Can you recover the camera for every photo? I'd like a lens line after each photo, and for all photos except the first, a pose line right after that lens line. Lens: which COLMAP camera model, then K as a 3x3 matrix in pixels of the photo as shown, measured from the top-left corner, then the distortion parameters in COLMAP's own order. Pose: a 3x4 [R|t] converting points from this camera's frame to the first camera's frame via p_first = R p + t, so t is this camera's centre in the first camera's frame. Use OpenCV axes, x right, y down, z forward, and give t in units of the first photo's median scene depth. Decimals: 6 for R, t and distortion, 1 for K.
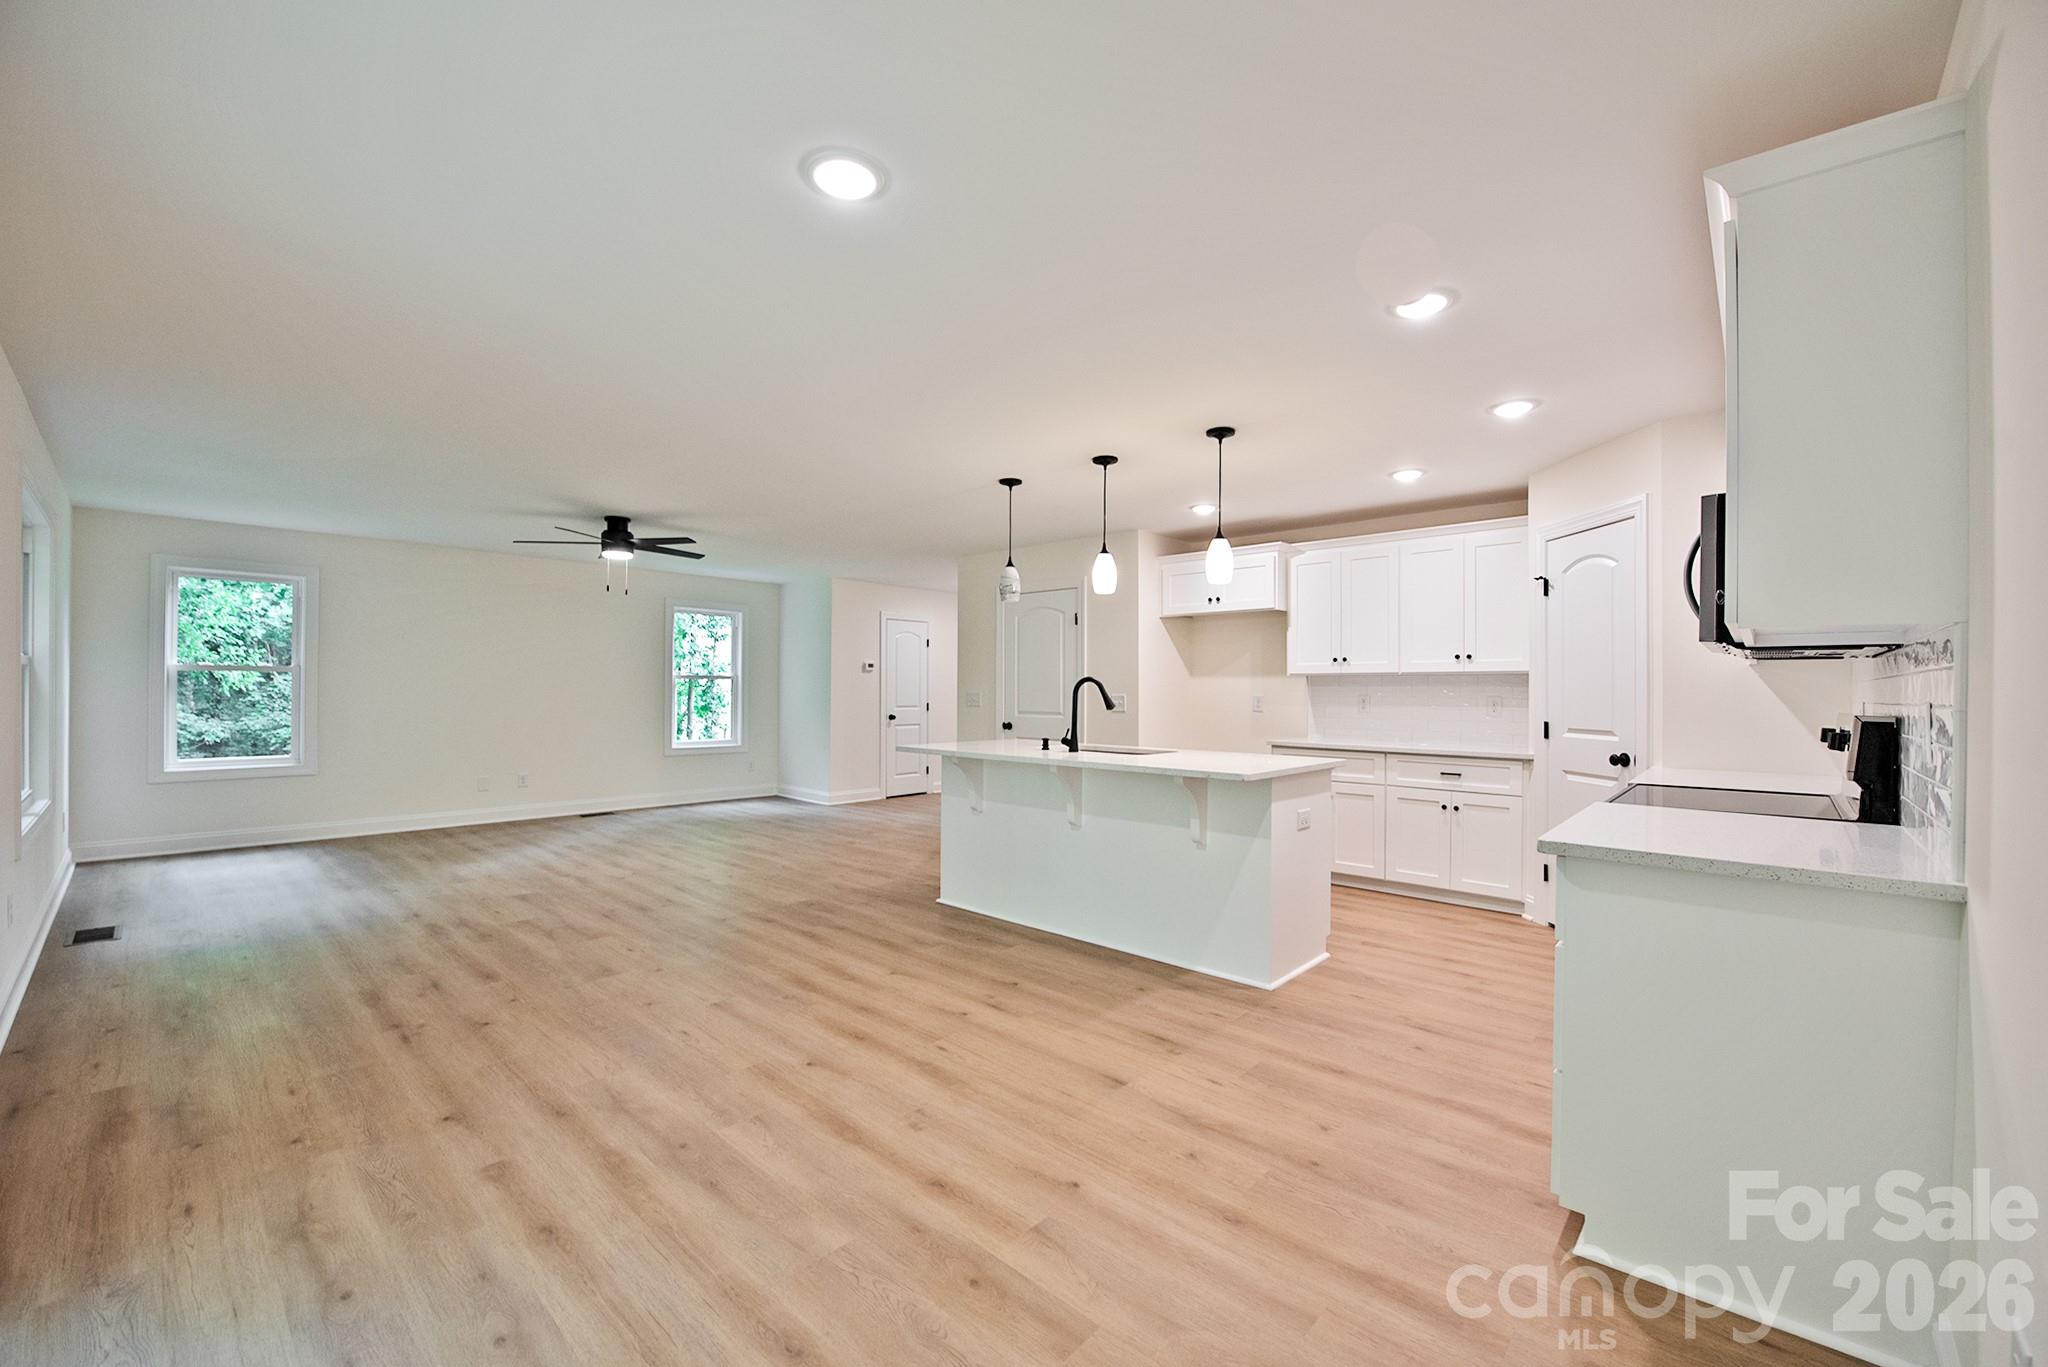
lens RADIAL K [[825.1, 0, 1064.8], [0, 825.1, 689.3], [0, 0, 1]] dist [-0.020943, 0.000481]
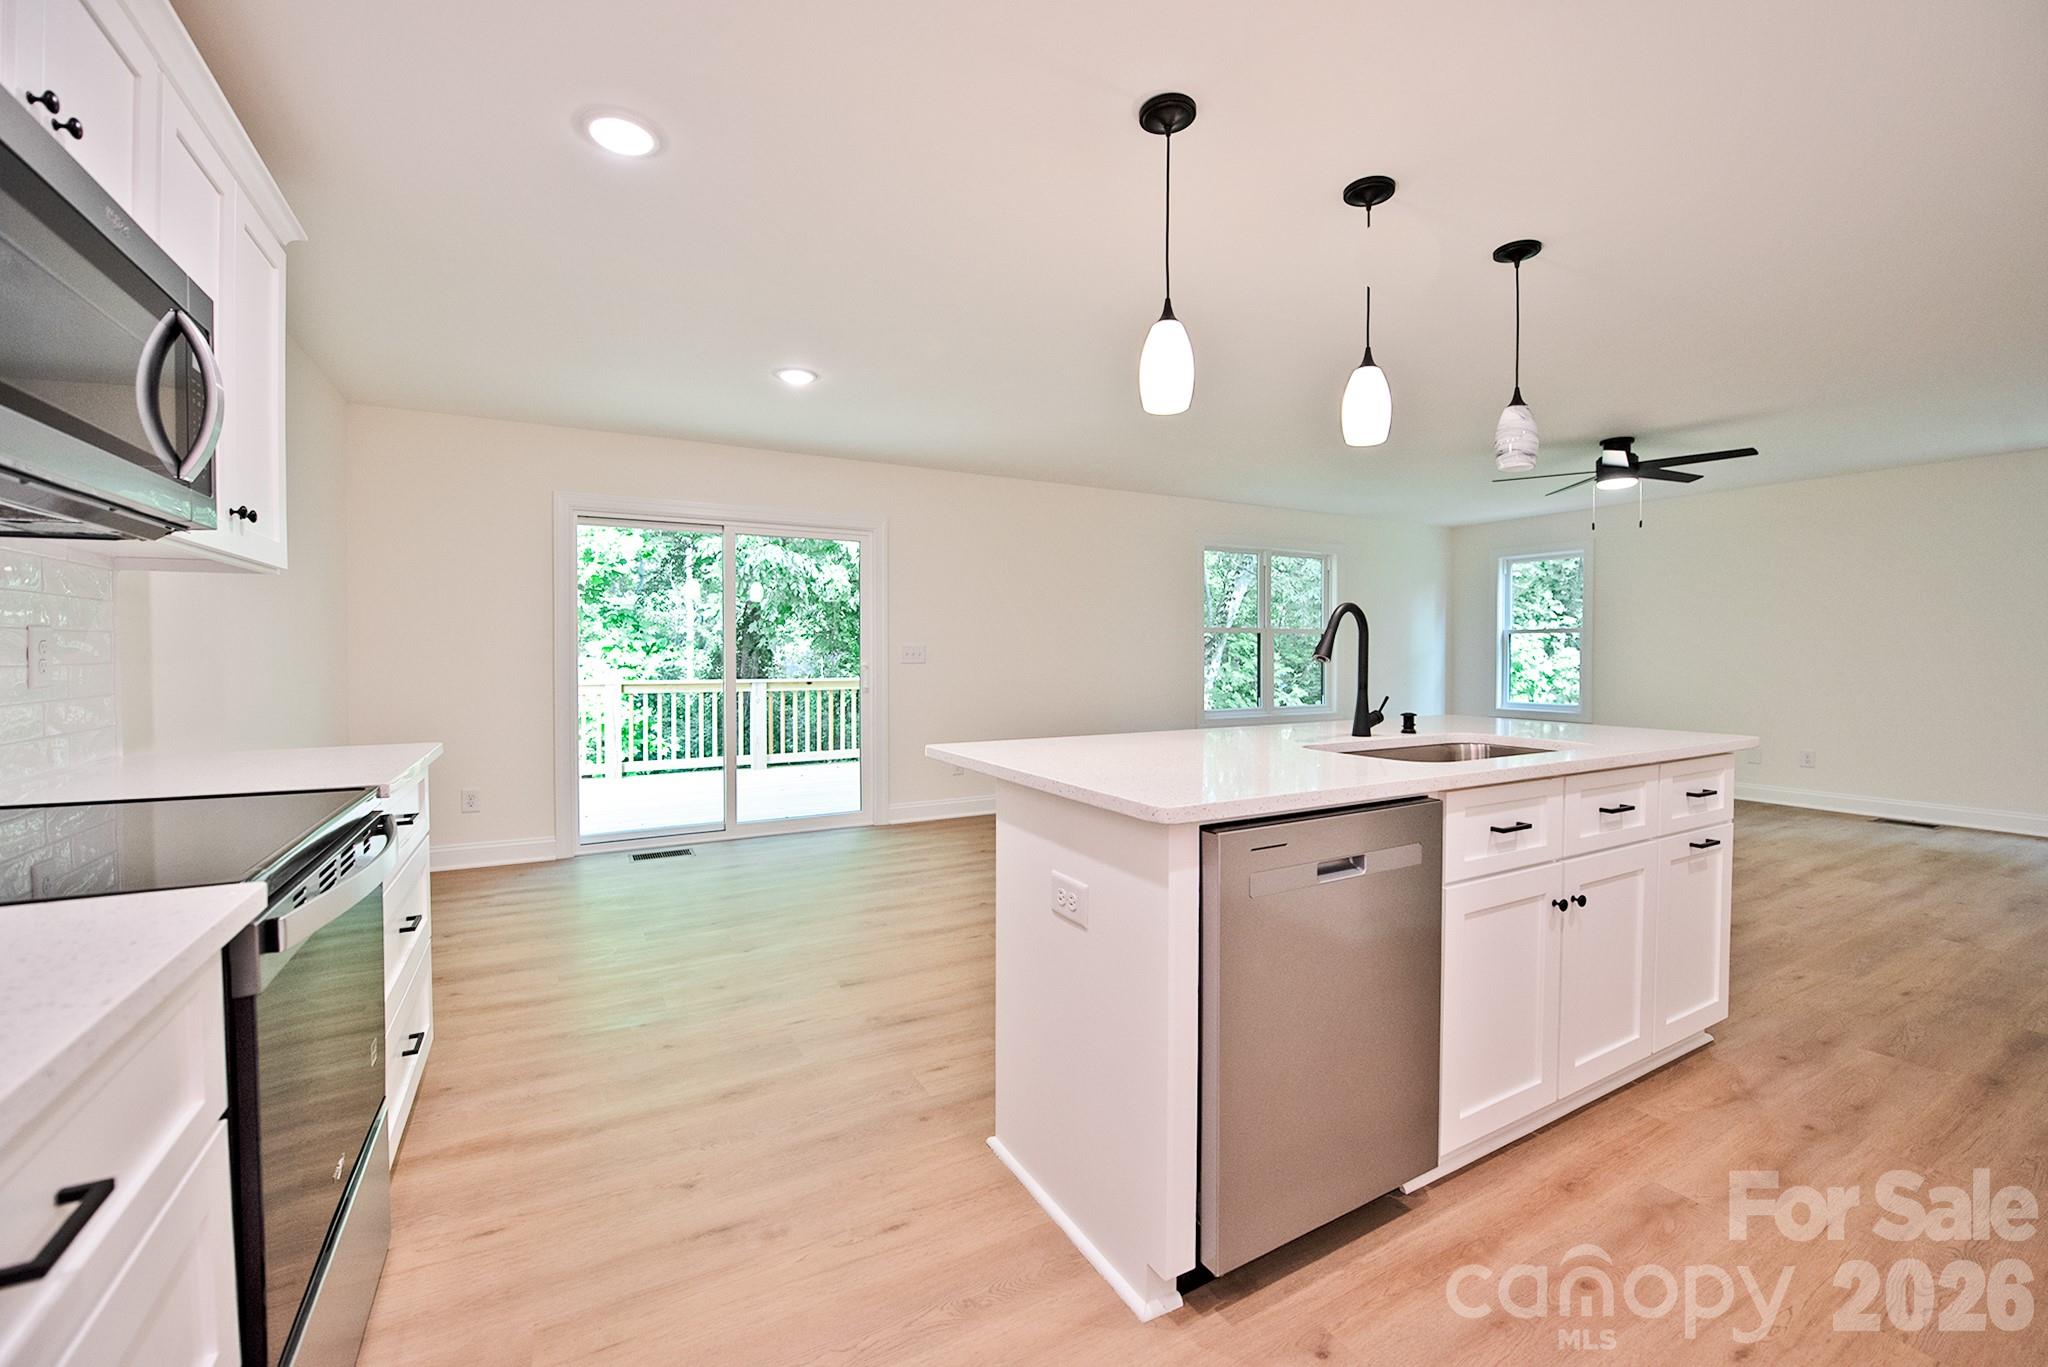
lens RADIAL K [[825.1, 0, 999.8], [0, 825.1, 672.8], [0, 0, 1]] dist [-0.020943, 0.000481]
pose [[-0.362898, 0.013786, -0.931727, 0.681864], [-0.006542, 0.999828, 0.017342, 0.027872], [0.931806, 0.012389, -0.362746, 1.070021]]
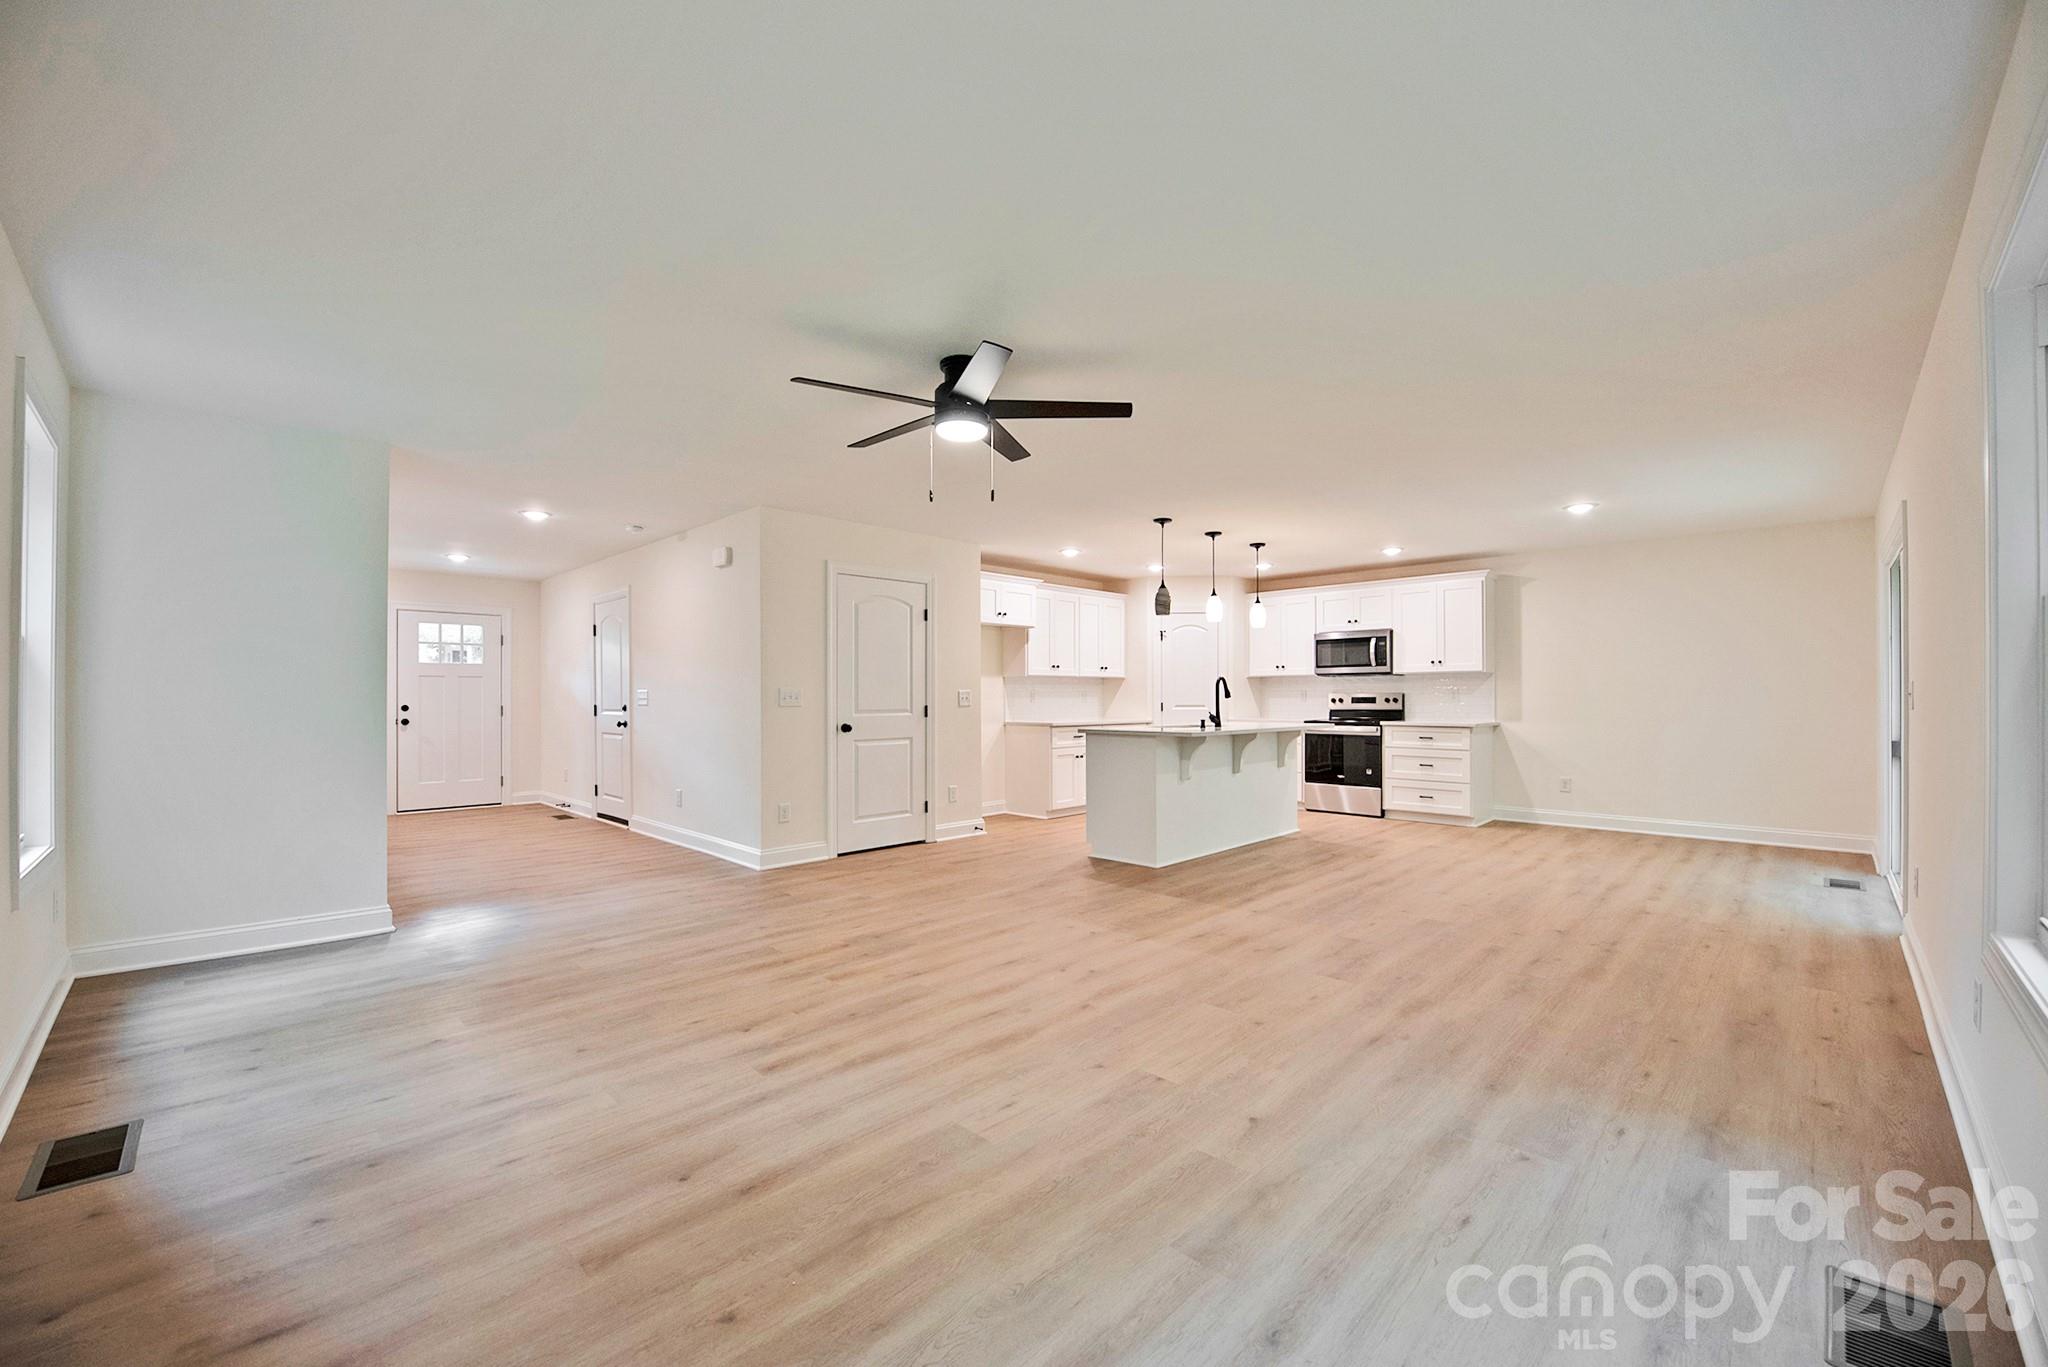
lens RADIAL K [[825.1, 0, 1022.8], [0, 825.1, 689.9], [0, 0, 1]] dist [-0.020943, 0.000481]
pose [[0.063202, -0.000404, 0.998001, -1.628461], [0.004443, 0.999990, 0.000124, 0.007912], [-0.997991, 0.004426, 0.063203, 1.380696]]
